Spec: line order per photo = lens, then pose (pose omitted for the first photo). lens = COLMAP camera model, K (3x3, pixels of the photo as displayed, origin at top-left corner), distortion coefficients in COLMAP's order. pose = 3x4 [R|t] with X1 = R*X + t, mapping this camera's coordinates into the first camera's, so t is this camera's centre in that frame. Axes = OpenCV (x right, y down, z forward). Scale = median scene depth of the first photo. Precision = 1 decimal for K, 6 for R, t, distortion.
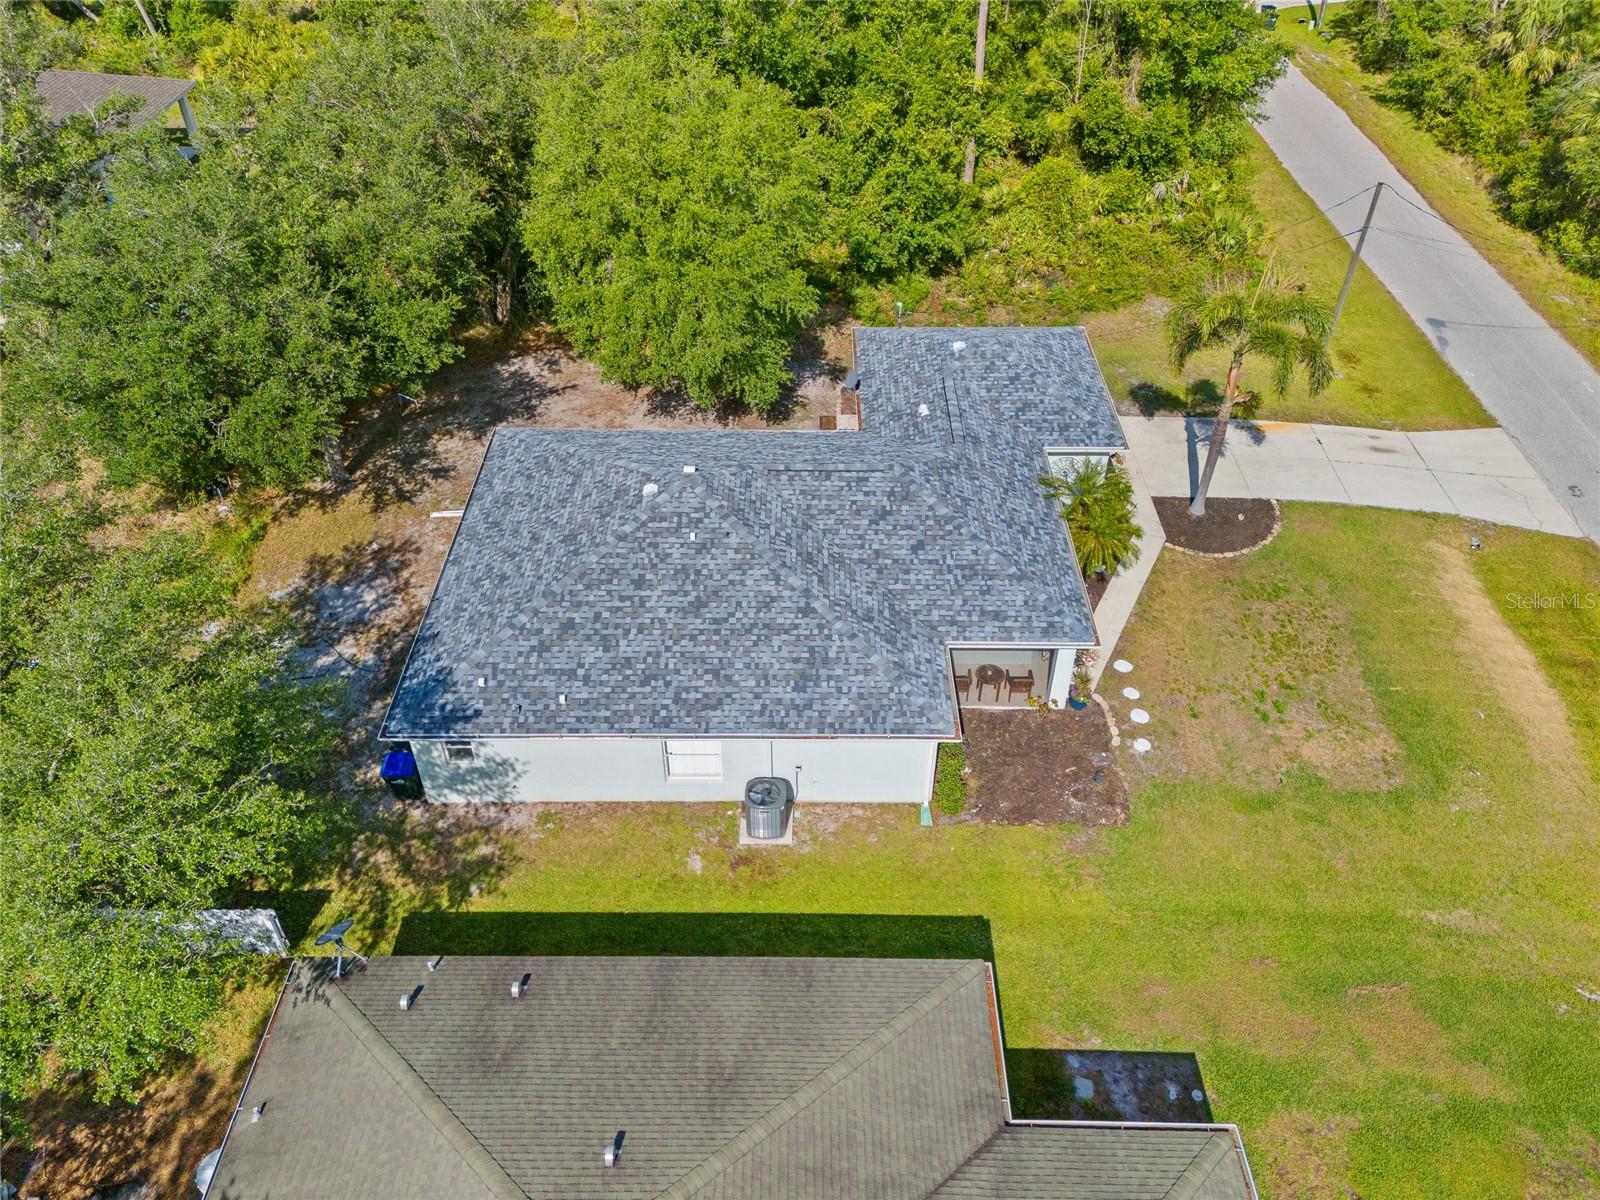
lens RADIAL K [[1199.0, 0, 814.0], [0, 1199.0, 592.8], [0, 0, 1]] dist [0.076447, -0.058891]
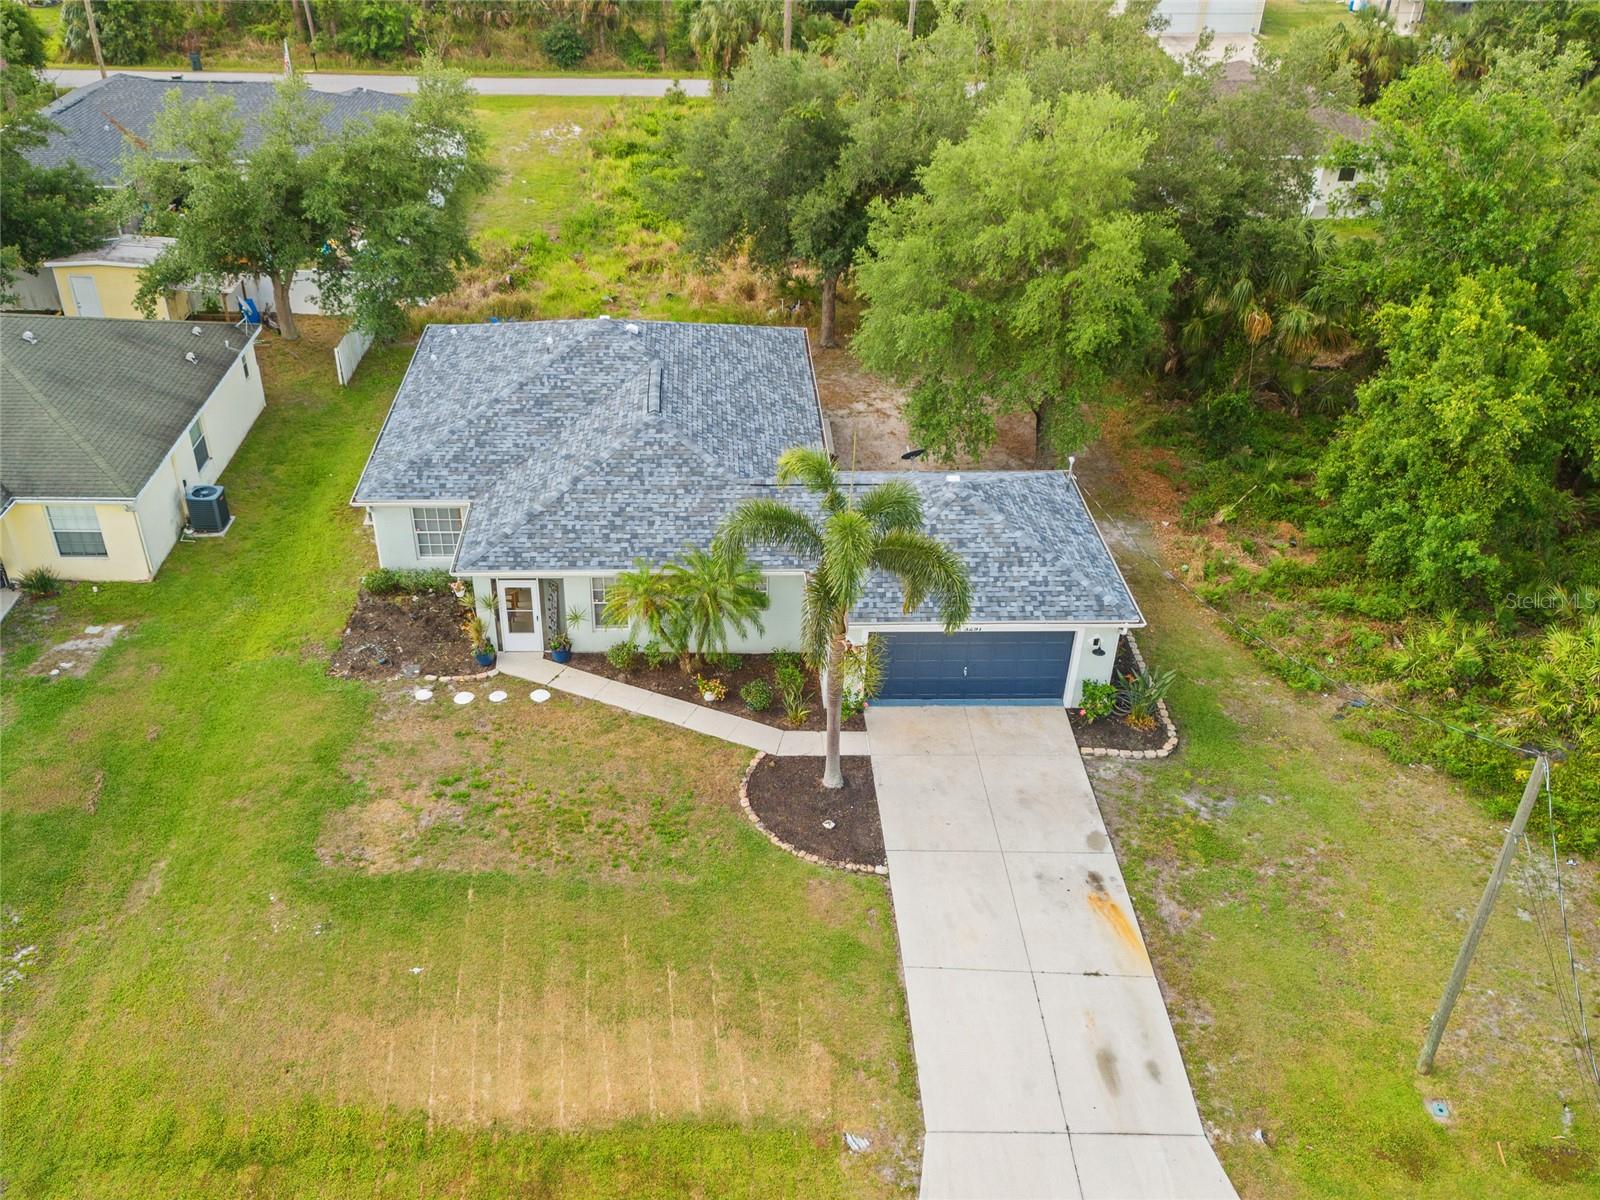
lens RADIAL K [[1397.1, 0, 733.4], [0, 1397.1, 674.3], [0, 0, 1]] dist [0.126020, -0.185077]
pose [[0.017529, 0.555634, -0.831242, 1.126987], [-0.648333, 0.639215, 0.413604, -0.480565], [0.761155, 0.531671, 0.371441, 0.708155]]
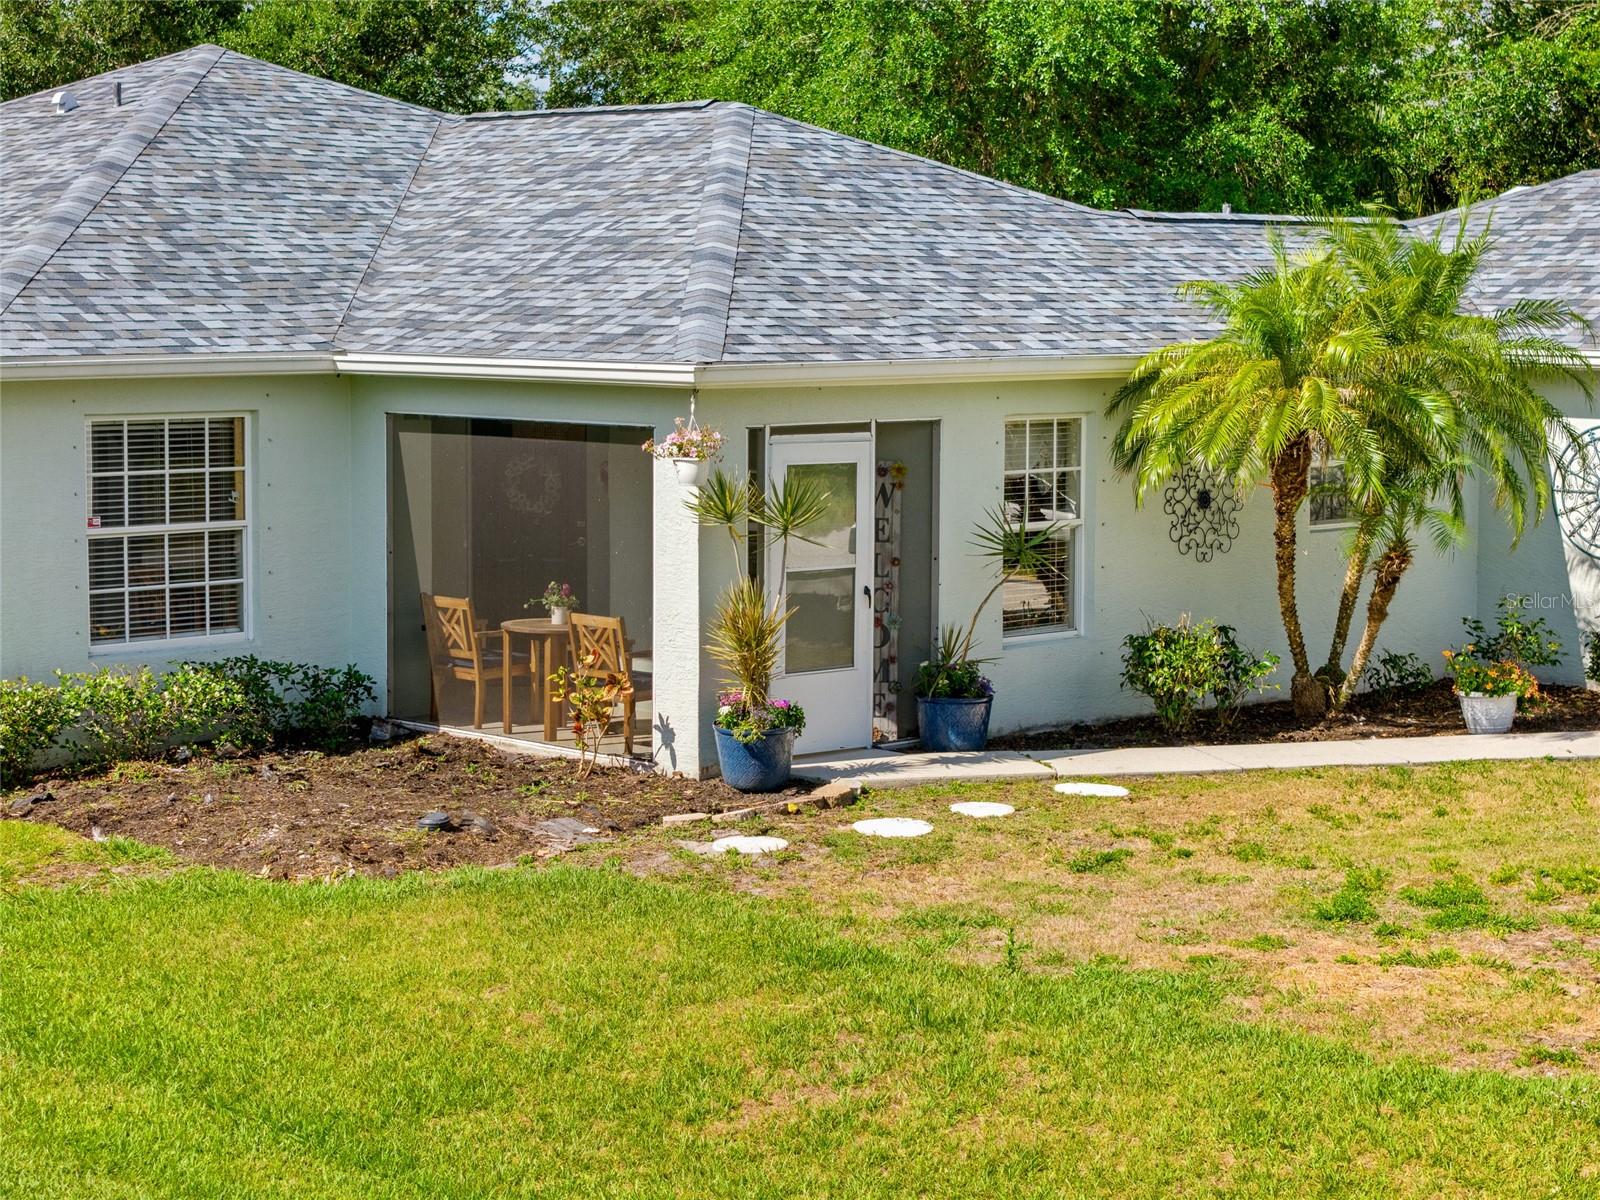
lens RADIAL K [[3228.9, 0, 763.9], [0, 3228.9, 602.6], [0, 0, 1]] dist [0.012209, -0.015984]
pose [[0.692686, 0.063689, -0.718422, 0.657097], [-0.461778, 0.804323, -0.373932, 0.294013], [0.554028, 0.590769, 0.586553, 0.576234]]
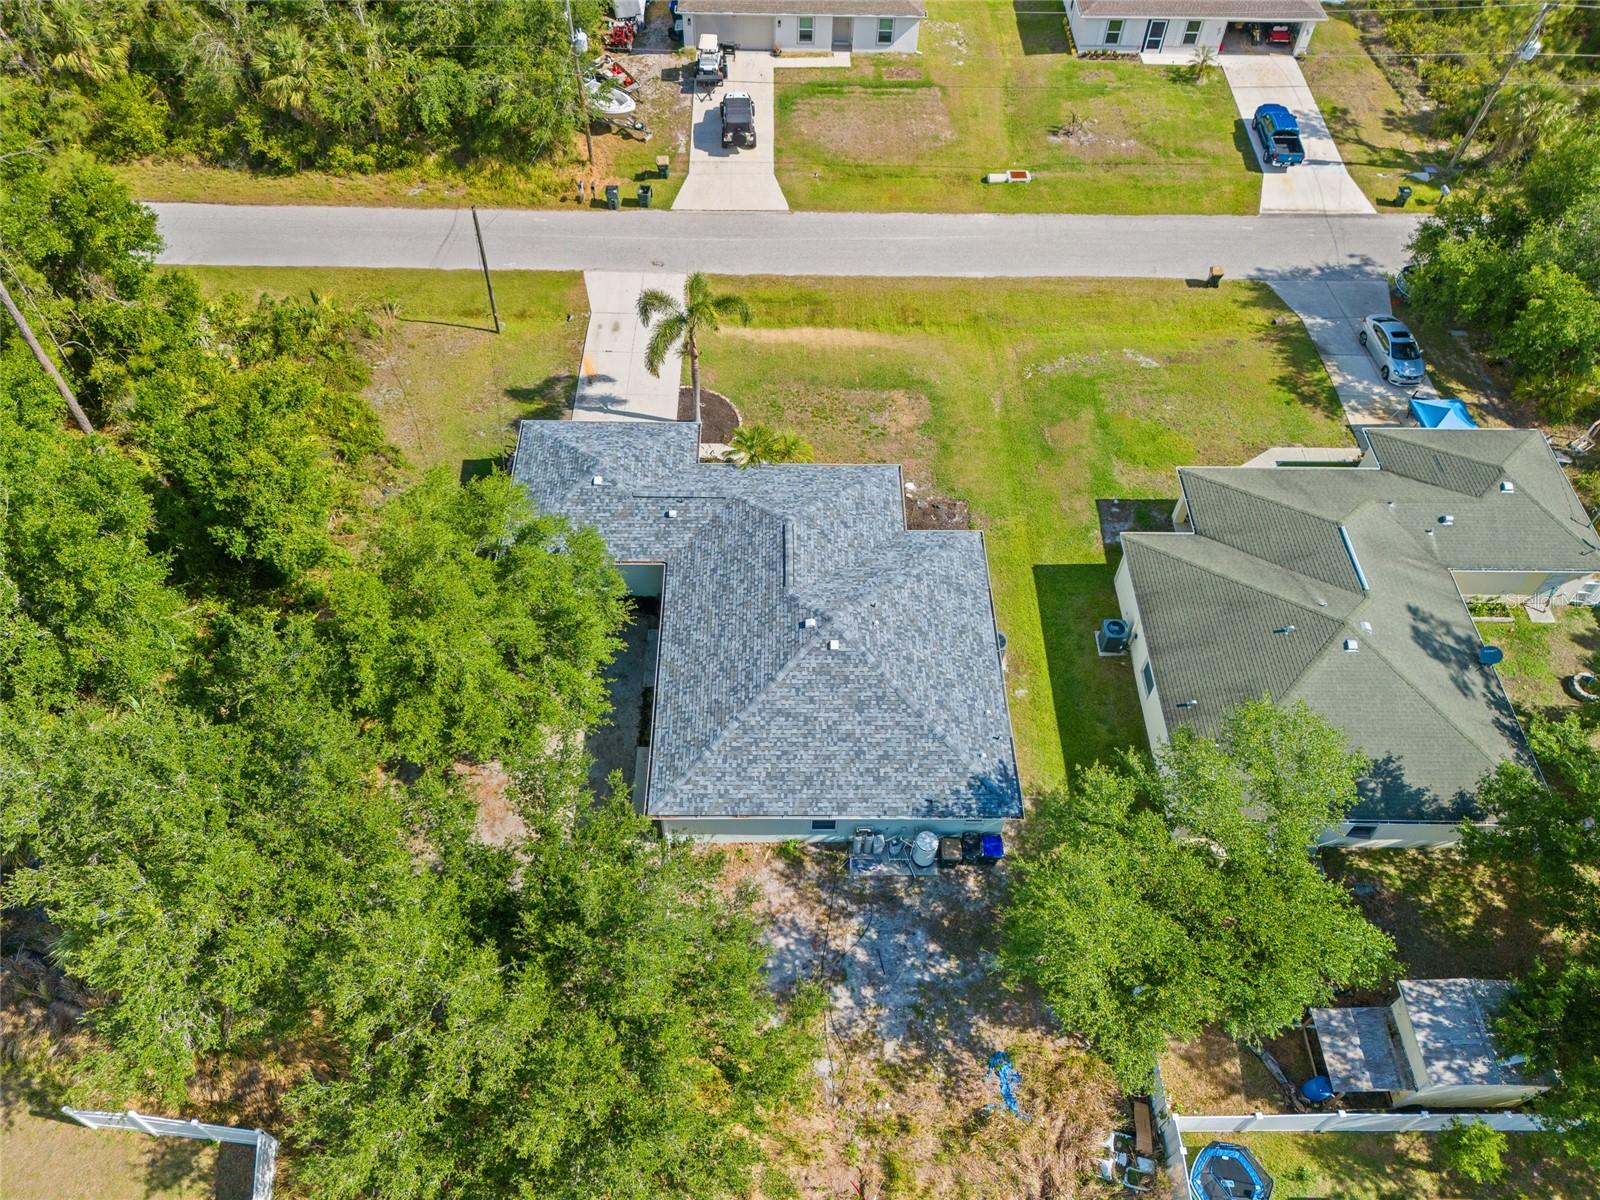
lens RADIAL K [[1179.7, 0, 797.3], [0, 1179.7, 582.0], [0, 0, 1]] dist [0.091984, -0.094990]
pose [[-0.005136, -0.788727, 0.614722, -0.855490], [0.624435, 0.477618, 0.618031, -0.926996], [-0.781060, 0.387028, 0.490056, 0.303602]]
